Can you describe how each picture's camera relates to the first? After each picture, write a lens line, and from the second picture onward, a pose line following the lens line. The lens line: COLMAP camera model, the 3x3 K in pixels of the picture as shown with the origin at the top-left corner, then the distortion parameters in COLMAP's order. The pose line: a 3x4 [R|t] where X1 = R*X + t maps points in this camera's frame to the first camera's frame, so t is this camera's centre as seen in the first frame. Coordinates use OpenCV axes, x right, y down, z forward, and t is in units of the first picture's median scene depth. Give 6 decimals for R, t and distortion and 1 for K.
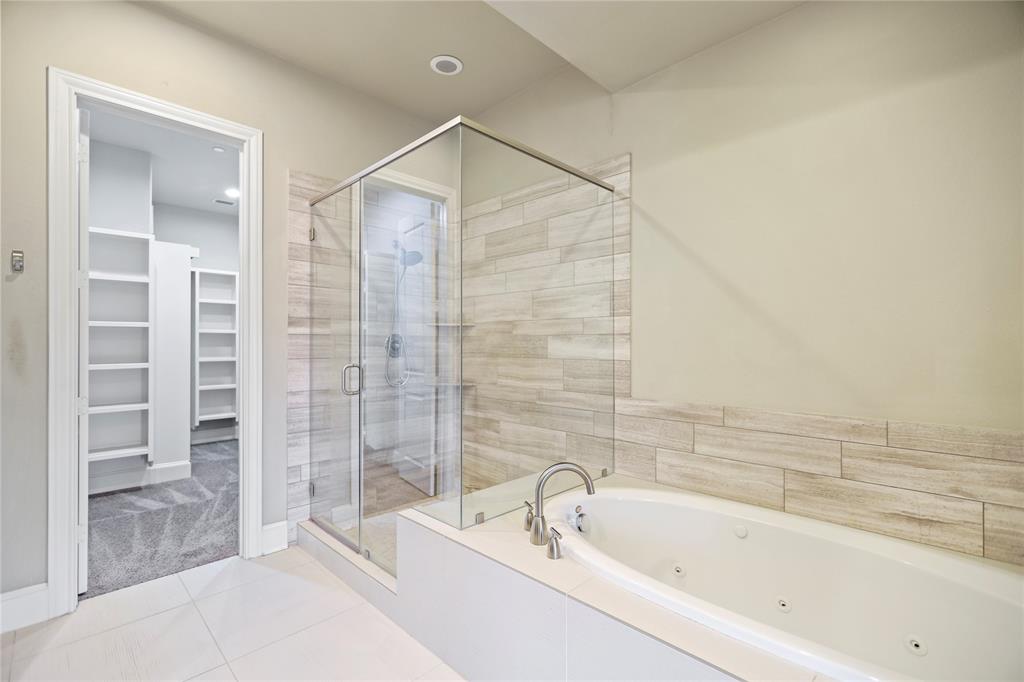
lens RADIAL K [[465.6, 0, 516.1], [0, 465.6, 345.1], [0, 0, 1]] dist [-0.001348, 0.001862]
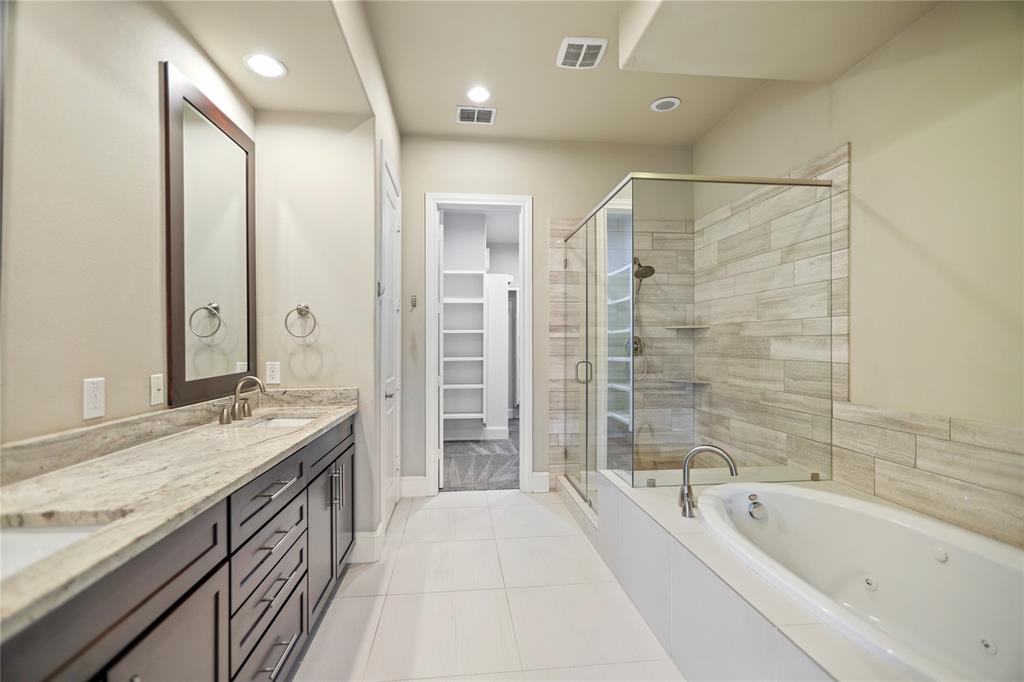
lens RADIAL K [[465.6, 0, 499.2], [0, 465.6, 346.4], [0, 0, 1]] dist [-0.001348, 0.001862]
pose [[0.773219, 0.003268, -0.634130, 0.265777], [0.000130, 0.999986, 0.005311, -0.005122], [0.634139, -0.004189, 0.773208, -0.160117]]
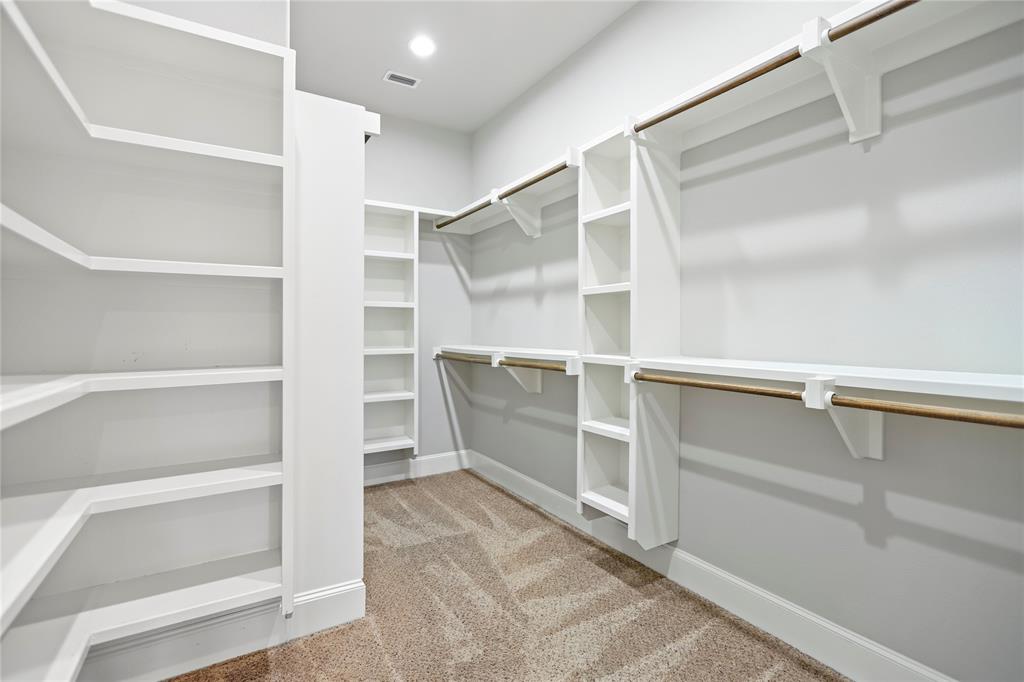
lens RADIAL K [[465.6, 0, 503.2], [0, 465.6, 335.9], [0, 0, 1]] dist [-0.001348, 0.001862]
pose [[0.970458, 0.009538, -0.241083, -0.716141], [-0.007047, 0.999913, 0.011194, 0.006738], [0.241169, -0.009165, 0.970440, 0.923662]]
